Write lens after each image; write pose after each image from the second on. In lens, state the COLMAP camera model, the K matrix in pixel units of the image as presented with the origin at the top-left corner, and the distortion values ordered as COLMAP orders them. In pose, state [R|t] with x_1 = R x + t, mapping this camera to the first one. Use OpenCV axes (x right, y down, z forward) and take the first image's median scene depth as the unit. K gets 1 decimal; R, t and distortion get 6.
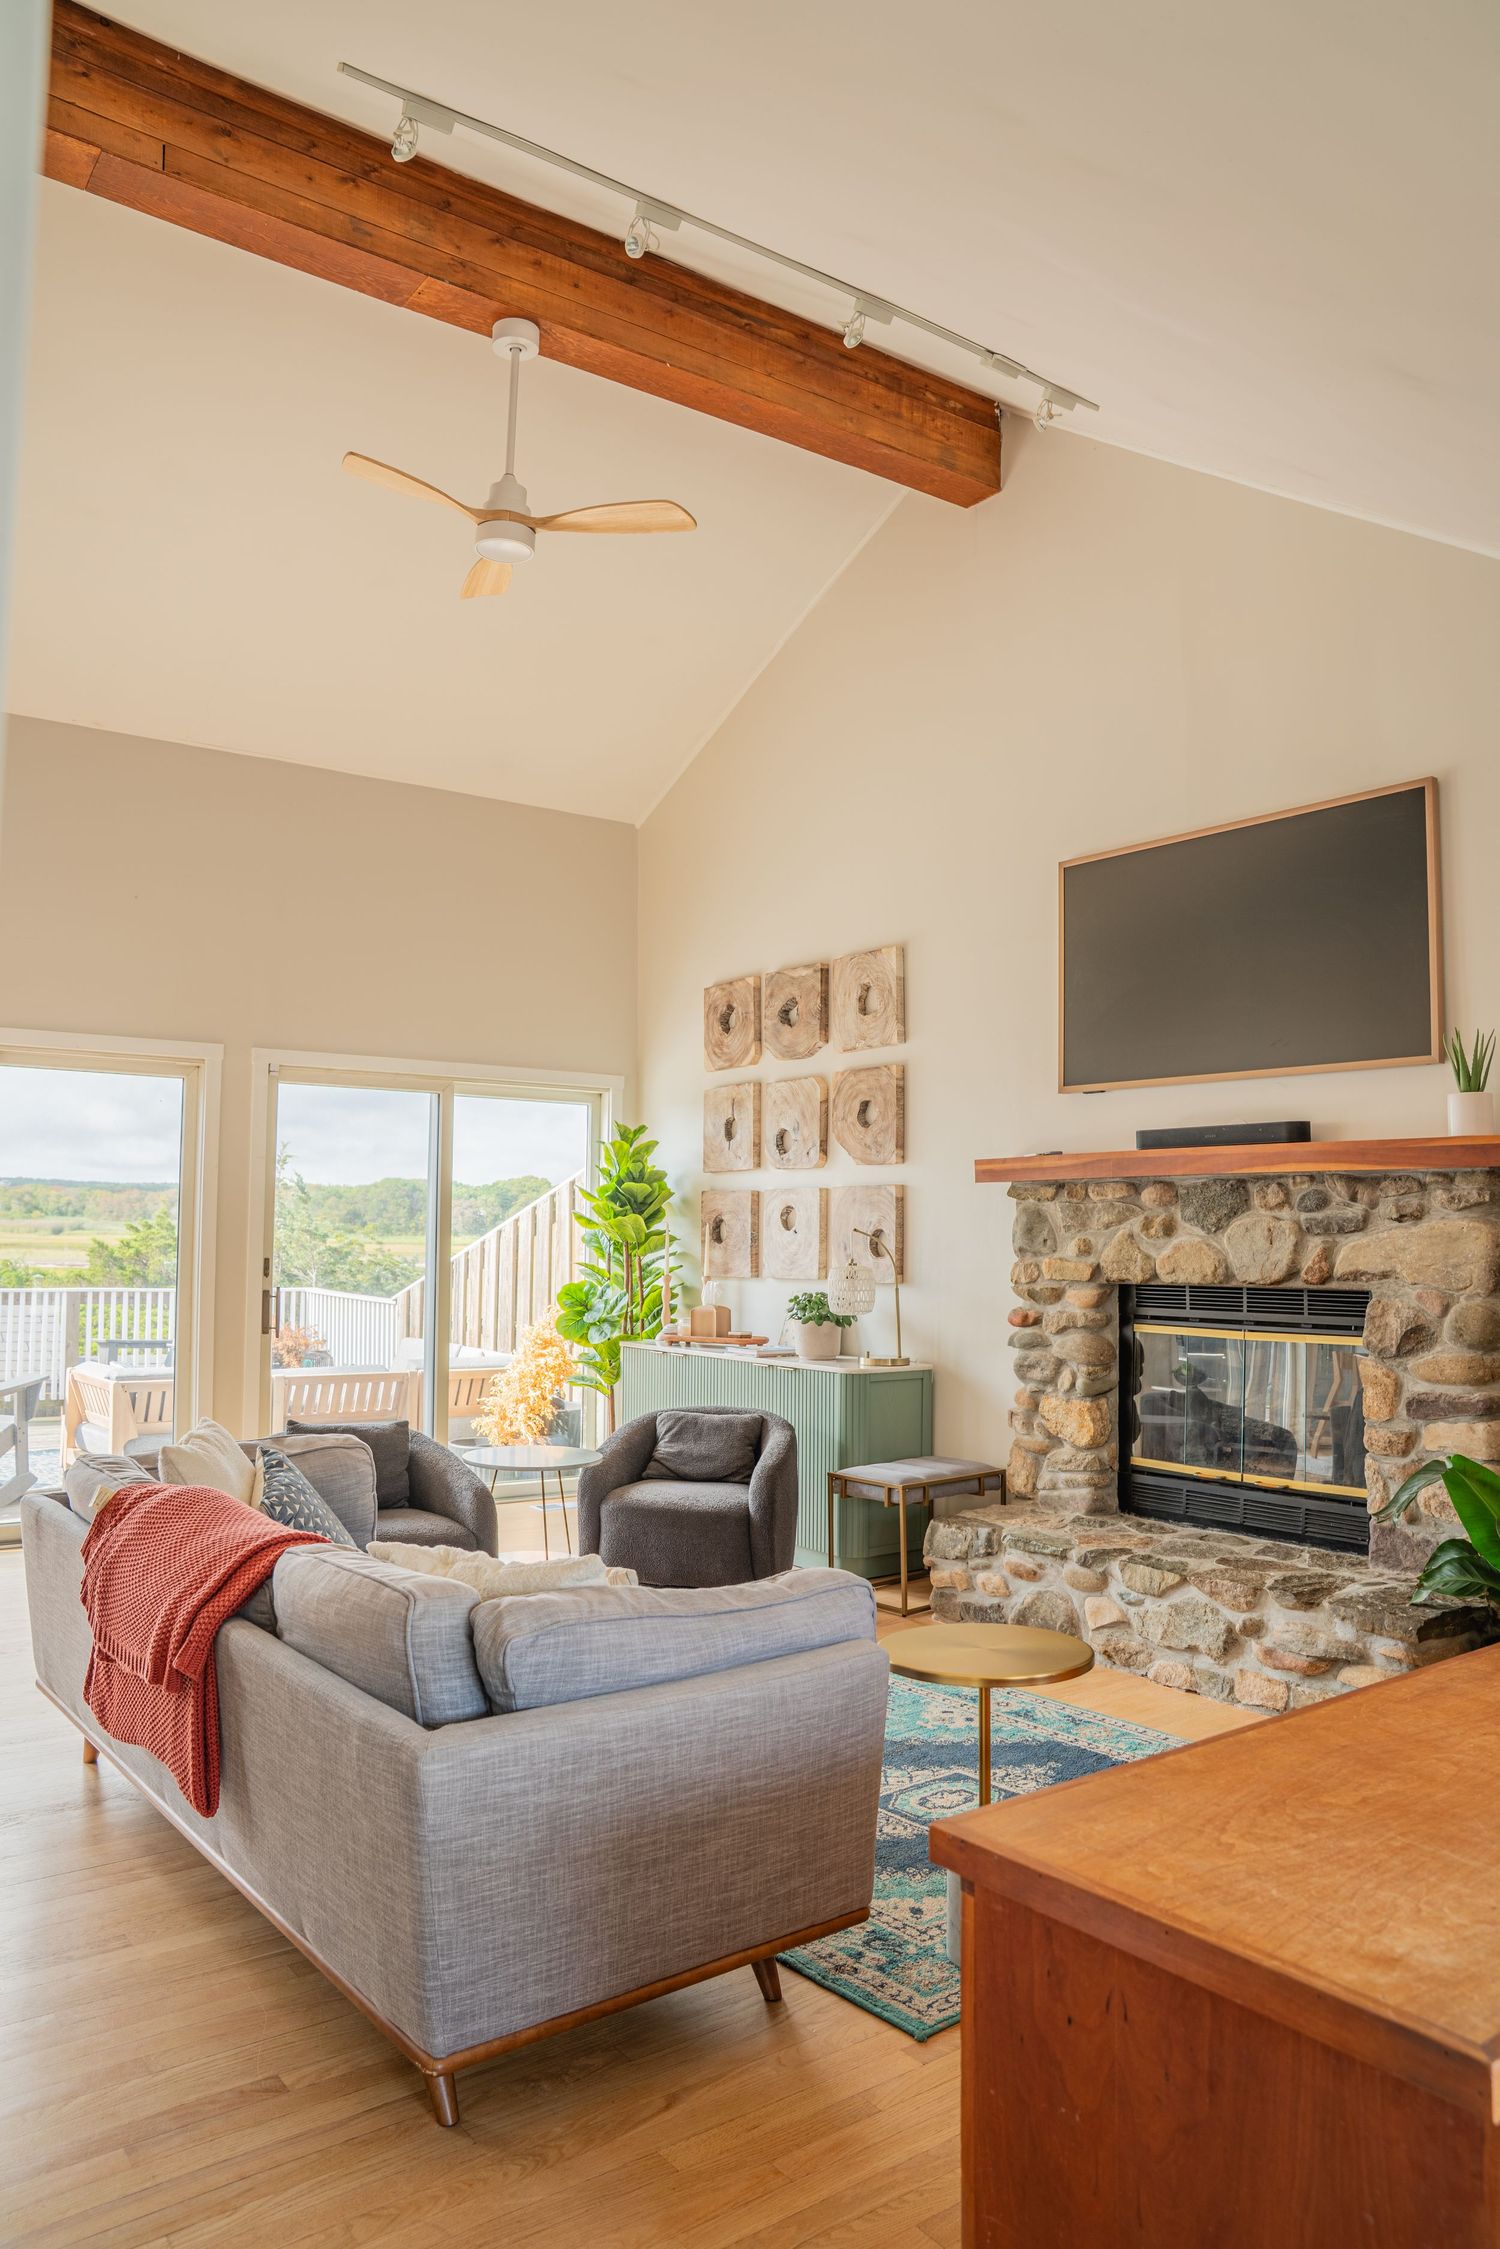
lens RADIAL K [[1556.8, 0, 751.0], [0, 1556.8, 1125.5], [0, 0, 1]] dist [-0.009050, -0.001048]
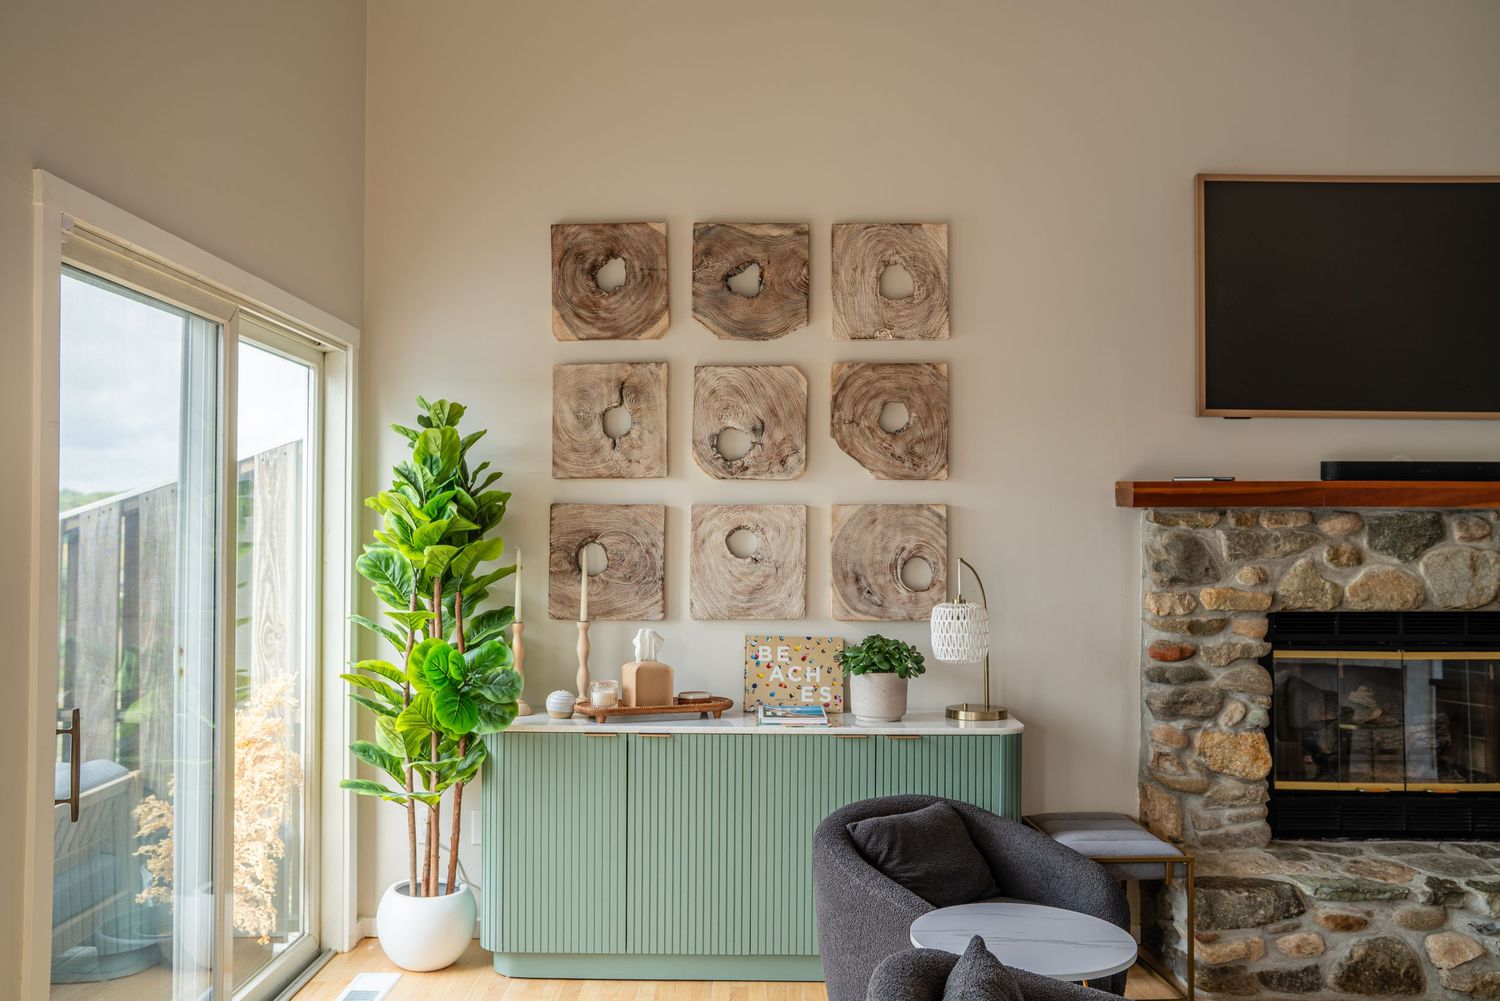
lens RADIAL K [[1303.4, 0, 752.7], [0, 1303.4, 502.8], [0, 0, 1]] dist [0.044592, 0.012301]
pose [[0.587517, 0.016189, 0.809050, -0.635389], [-0.056072, 0.998211, 0.020744, 0.032538], [-0.807267, -0.057552, 0.587374, 0.766681]]
